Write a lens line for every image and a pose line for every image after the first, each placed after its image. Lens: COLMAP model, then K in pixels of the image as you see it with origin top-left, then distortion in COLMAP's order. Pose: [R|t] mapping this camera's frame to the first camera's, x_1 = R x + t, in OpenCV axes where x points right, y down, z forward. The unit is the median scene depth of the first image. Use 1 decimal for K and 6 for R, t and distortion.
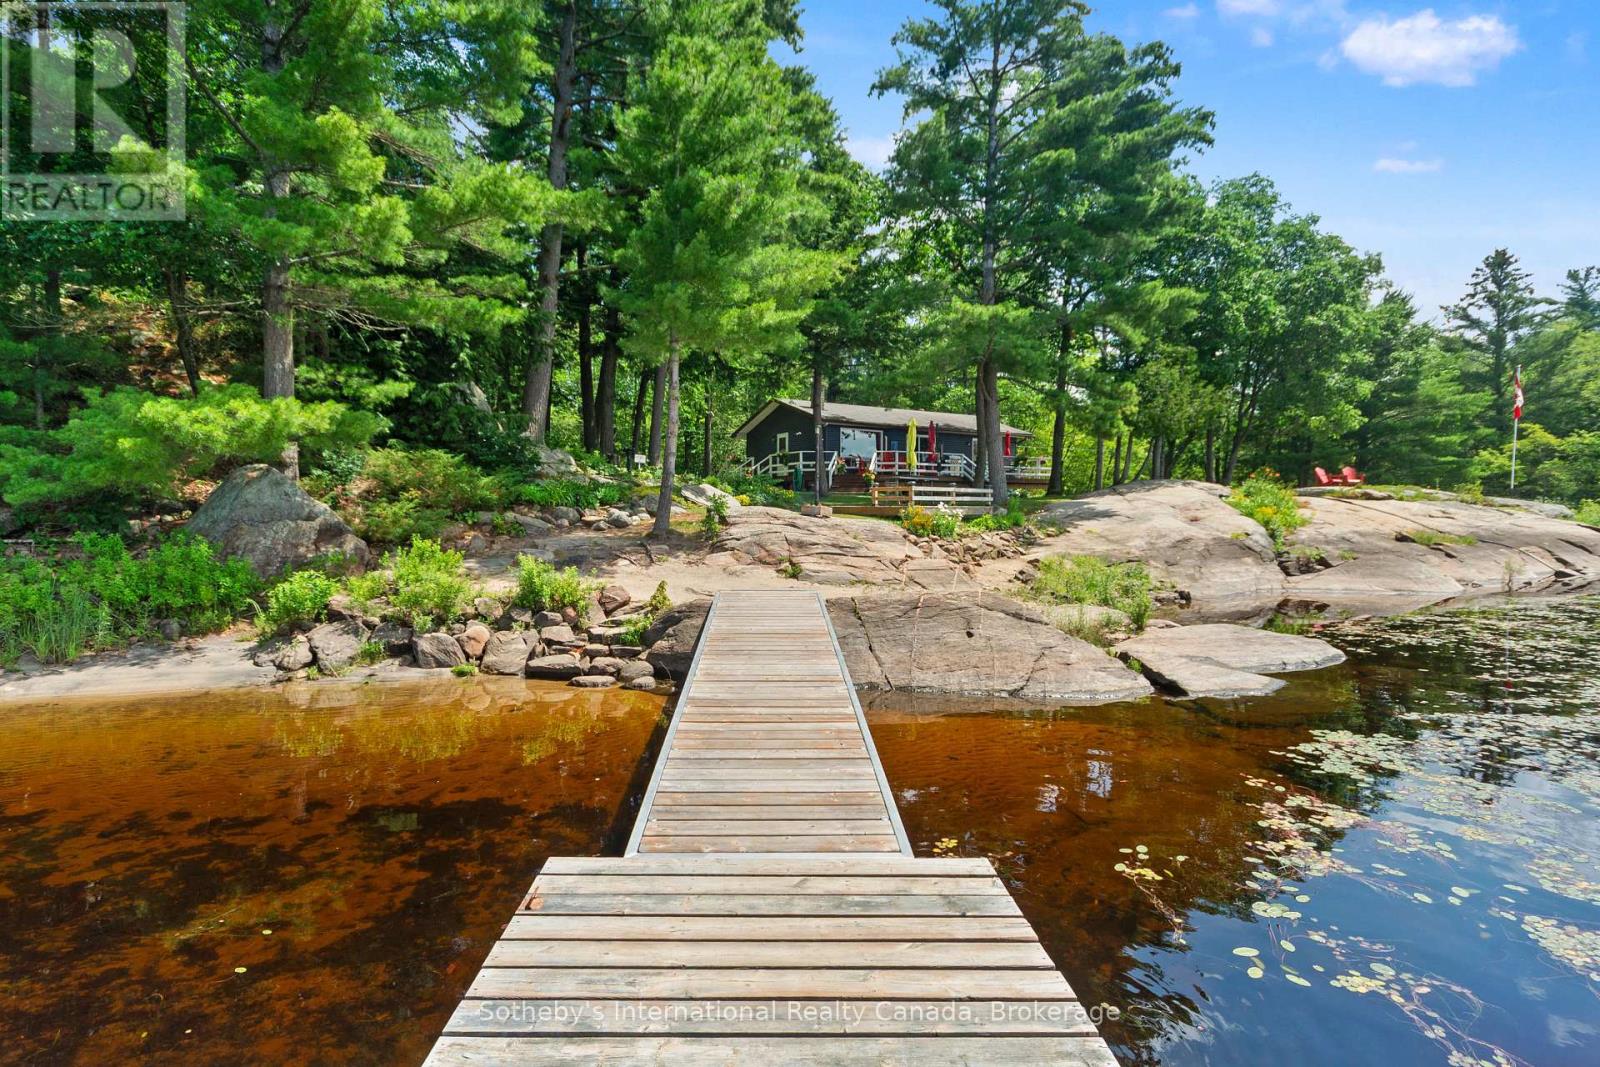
lens RADIAL K [[770.9, 0, 770.2], [0, 770.9, 548.8], [0, 0, 1]] dist [0.001142, -0.007738]
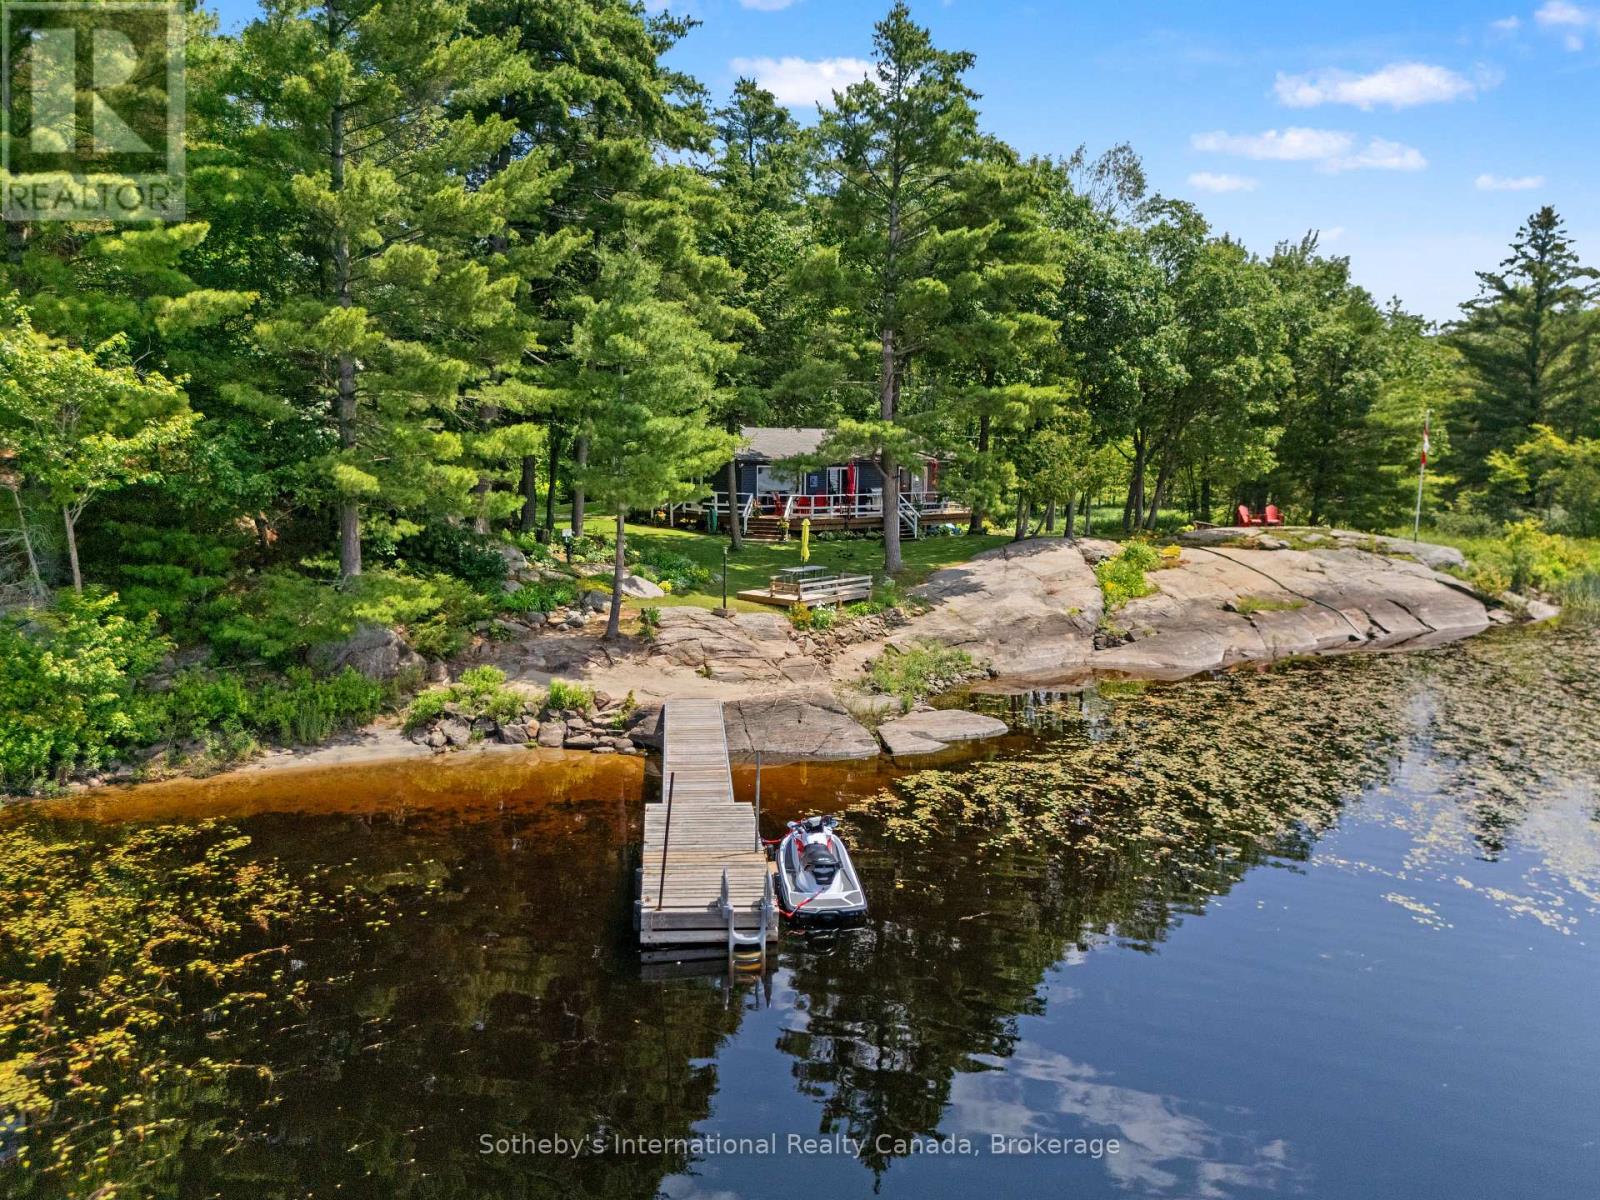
lens RADIAL K [[1184.3, 0, 767.4], [0, 1184.3, 589.4], [0, 0, 1]] dist [0.055702, -0.046578]
pose [[0.996978, -0.004306, 0.077565, -0.021284], [-0.001310, 0.997389, 0.072205, -0.204838], [-0.077674, -0.072088, 0.994369, -0.902468]]
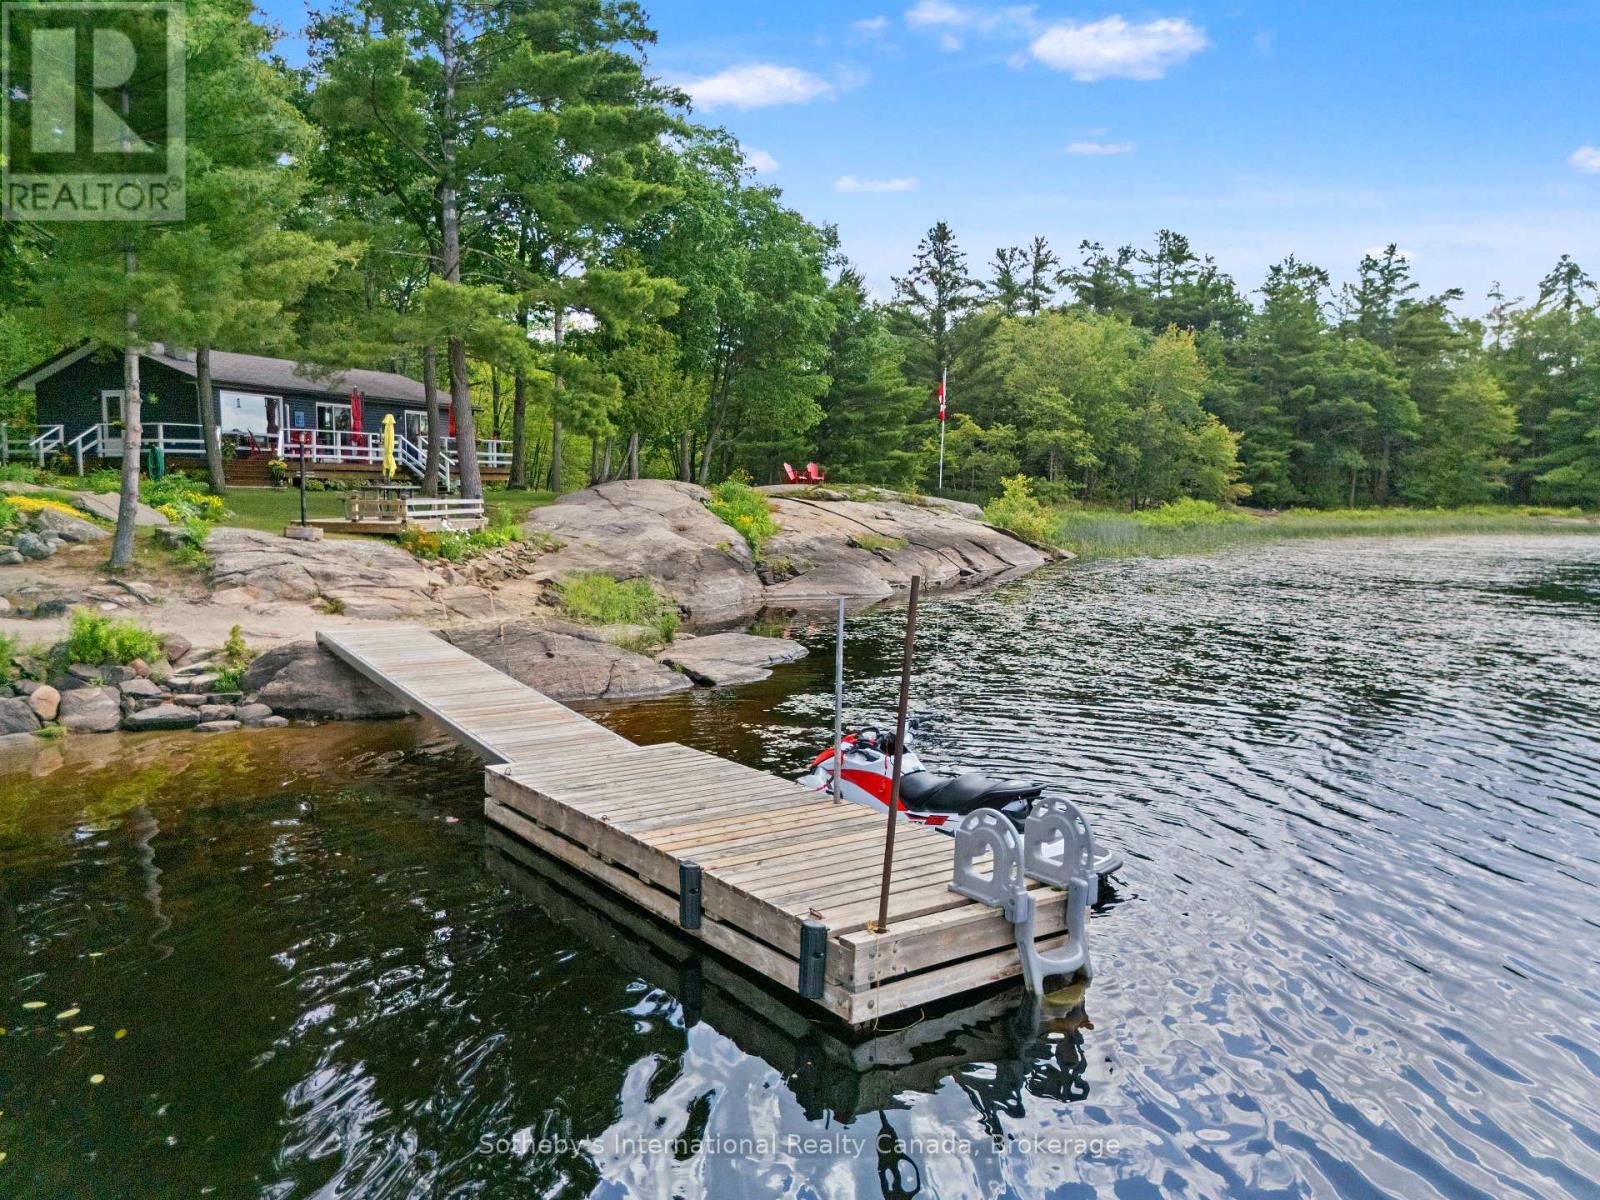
lens RADIAL K [[1184.3, 0, 790.0], [0, 1184.3, 622.1], [0, 0, 1]] dist [0.055702, -0.046578]
pose [[0.812674, -0.057804, 0.579844, -0.239857], [0.019572, 0.997214, 0.071981, -0.030369], [-0.582389, -0.047148, 0.811542, -0.333365]]
